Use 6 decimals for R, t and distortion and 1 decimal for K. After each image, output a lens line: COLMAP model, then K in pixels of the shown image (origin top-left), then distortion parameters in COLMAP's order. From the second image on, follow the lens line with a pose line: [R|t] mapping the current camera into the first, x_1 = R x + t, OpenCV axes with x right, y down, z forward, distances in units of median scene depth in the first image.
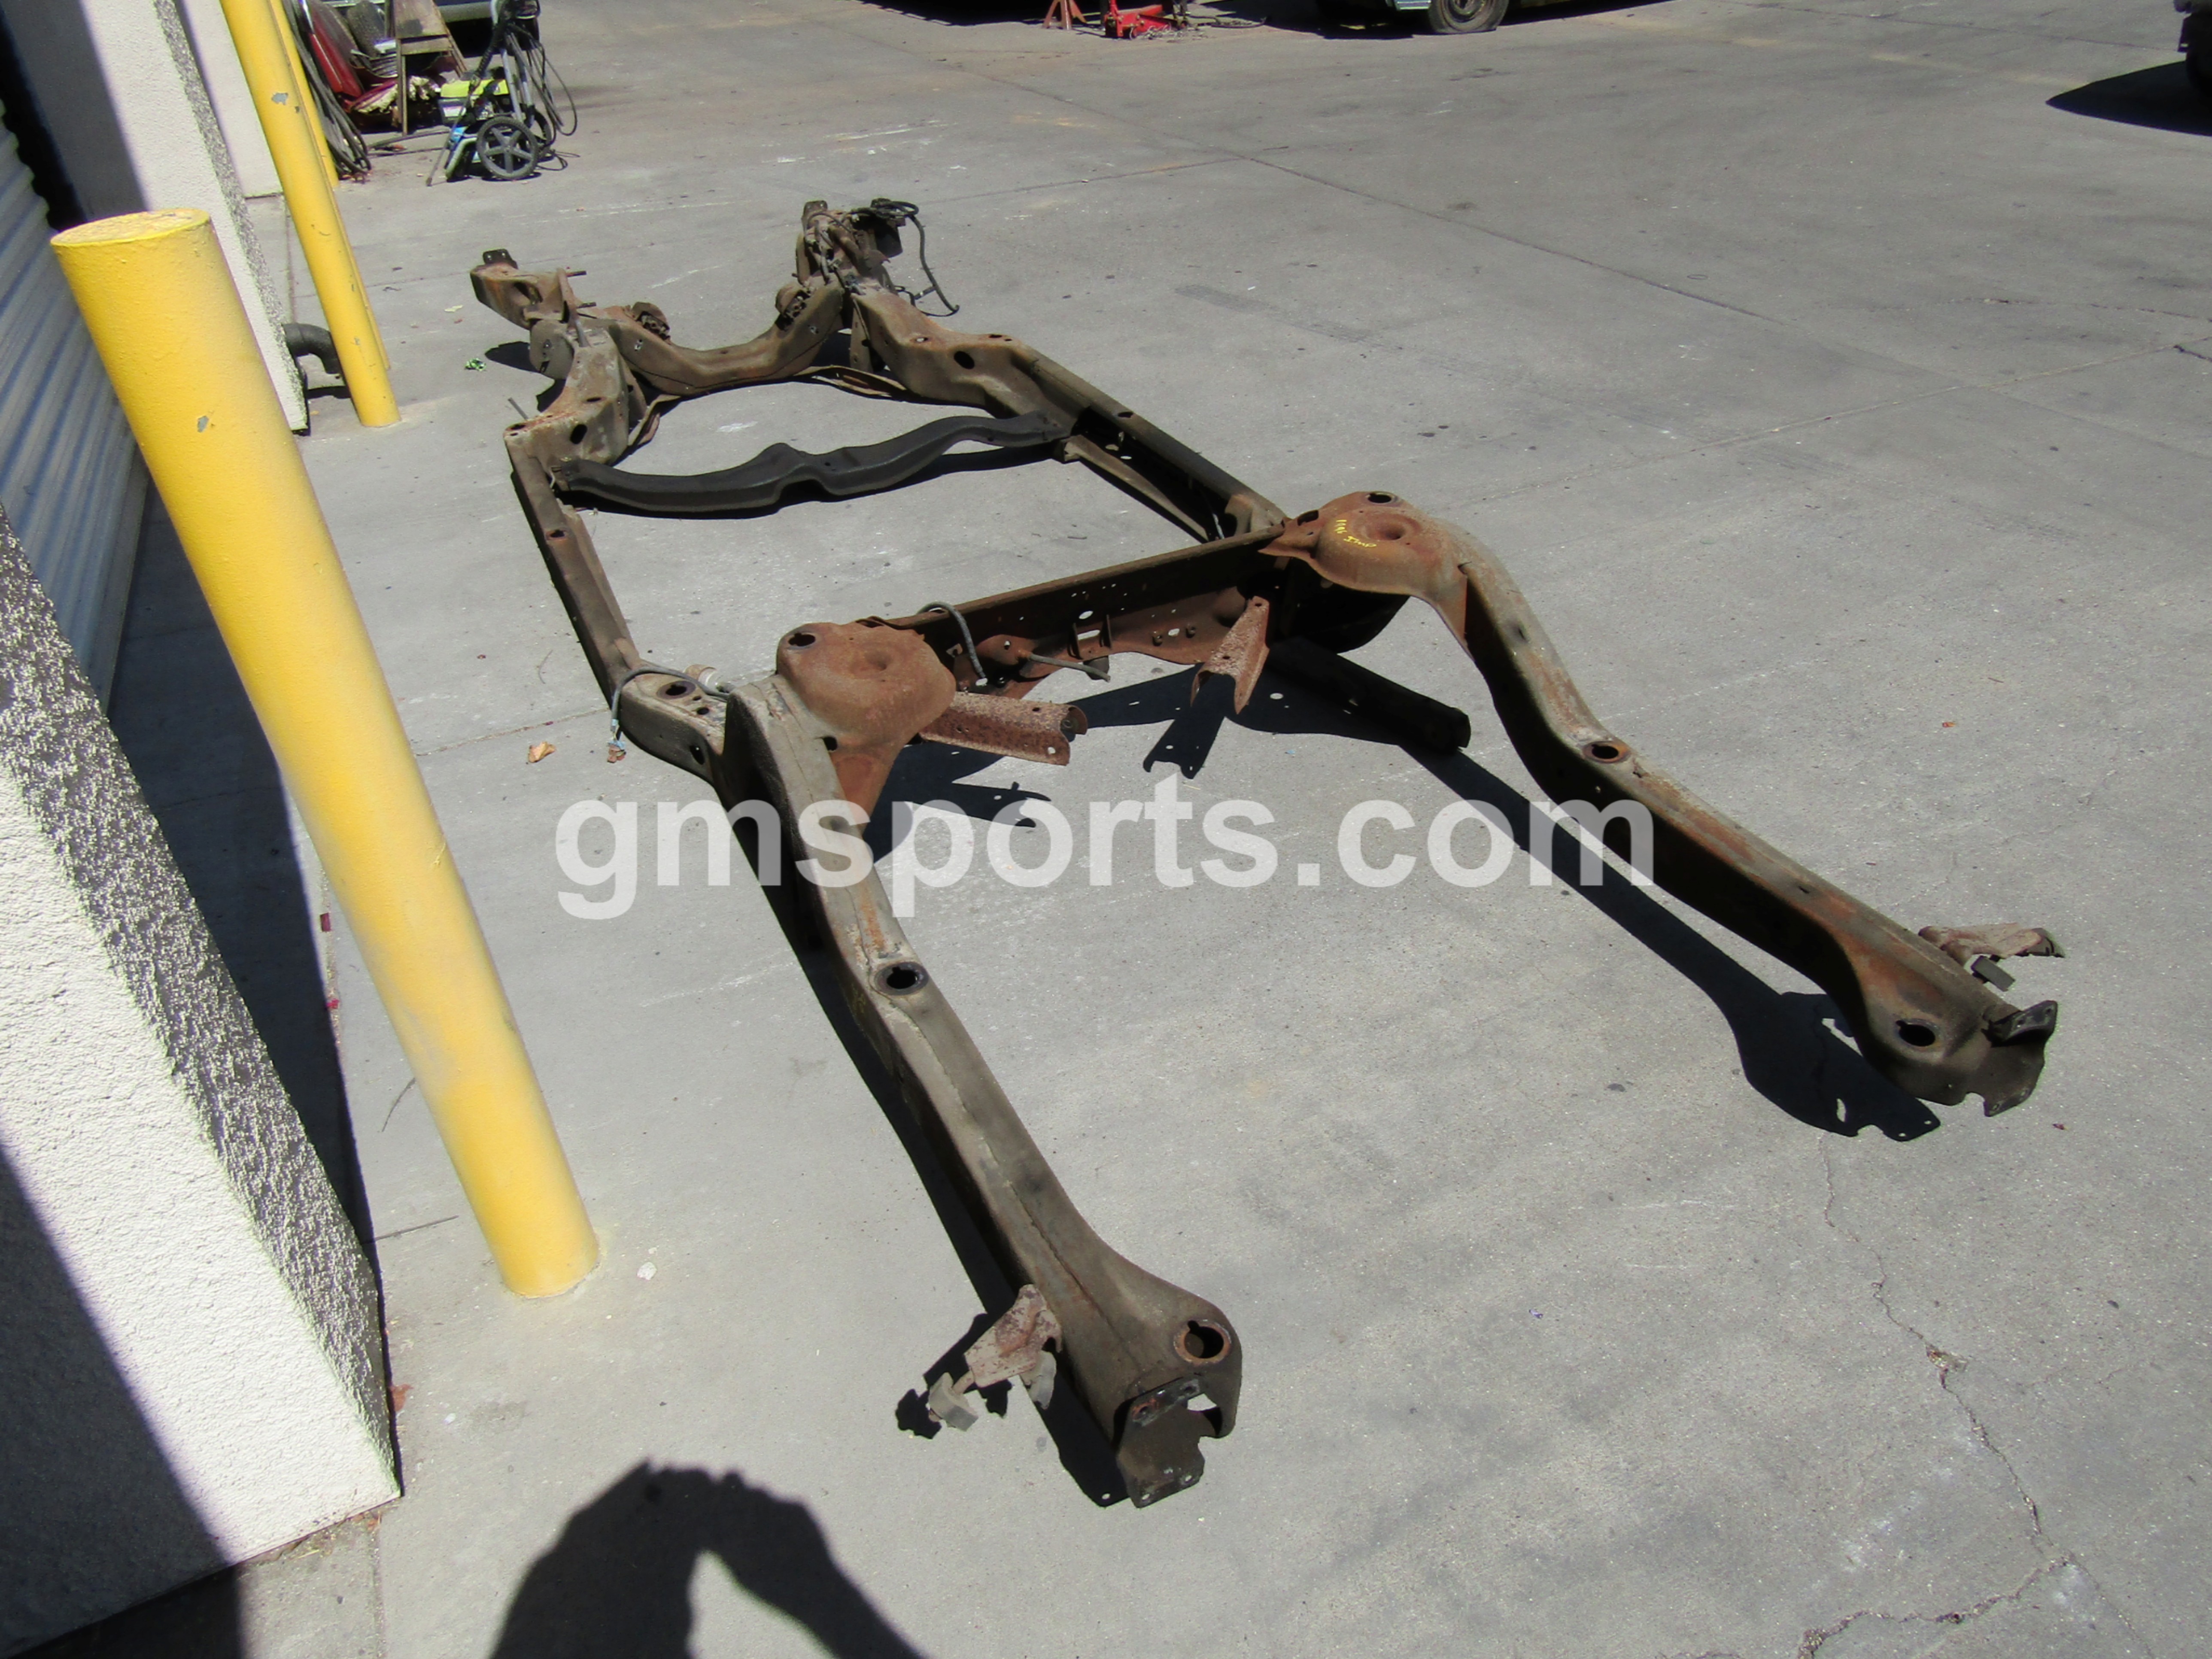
lens RADIAL K [[1571.2, 0, 1103.9], [0, 1571.2, 814.9], [0, 0, 1]] dist [-0.007397, 0.004129]
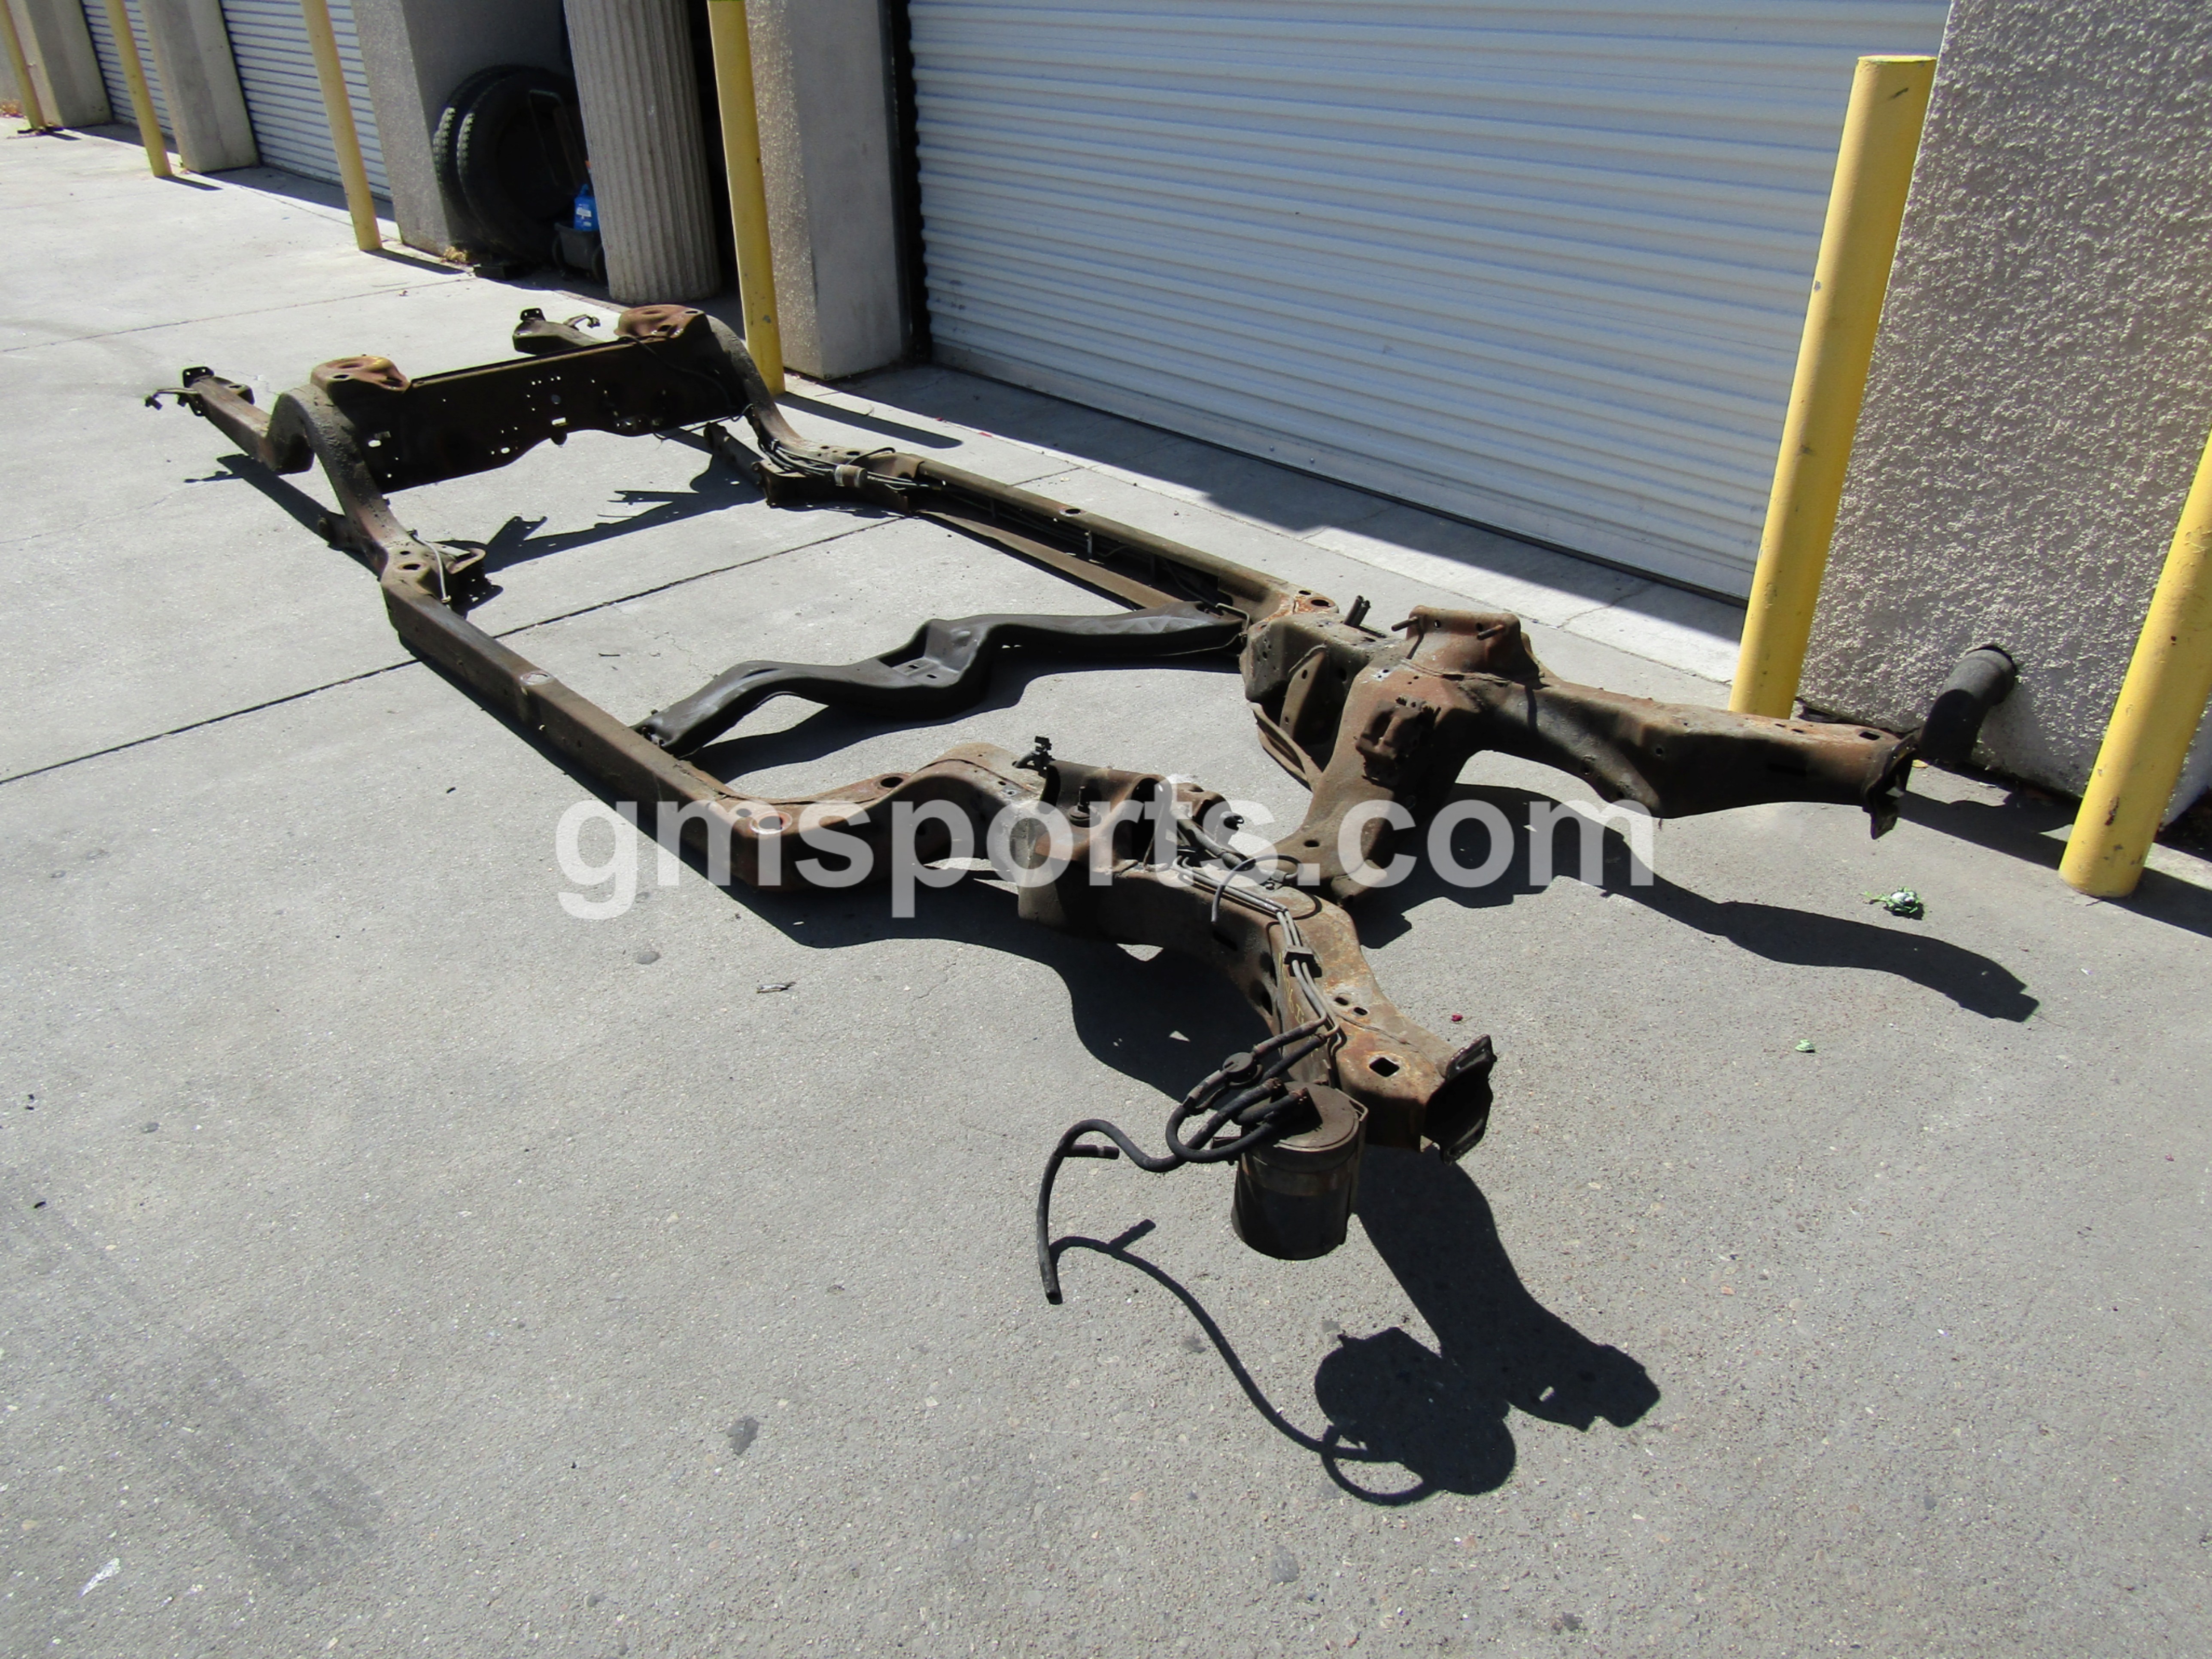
lens RADIAL K [[1571.2, 0, 1103.7], [0, 1571.2, 827.6], [0, 0, 1]] dist [-0.007397, 0.004129]
pose [[-0.952993, 0.210823, -0.217617, -0.065659], [-0.101707, 0.453971, 0.885193, -0.890508], [0.285411, 0.865716, -0.411190, 1.387226]]
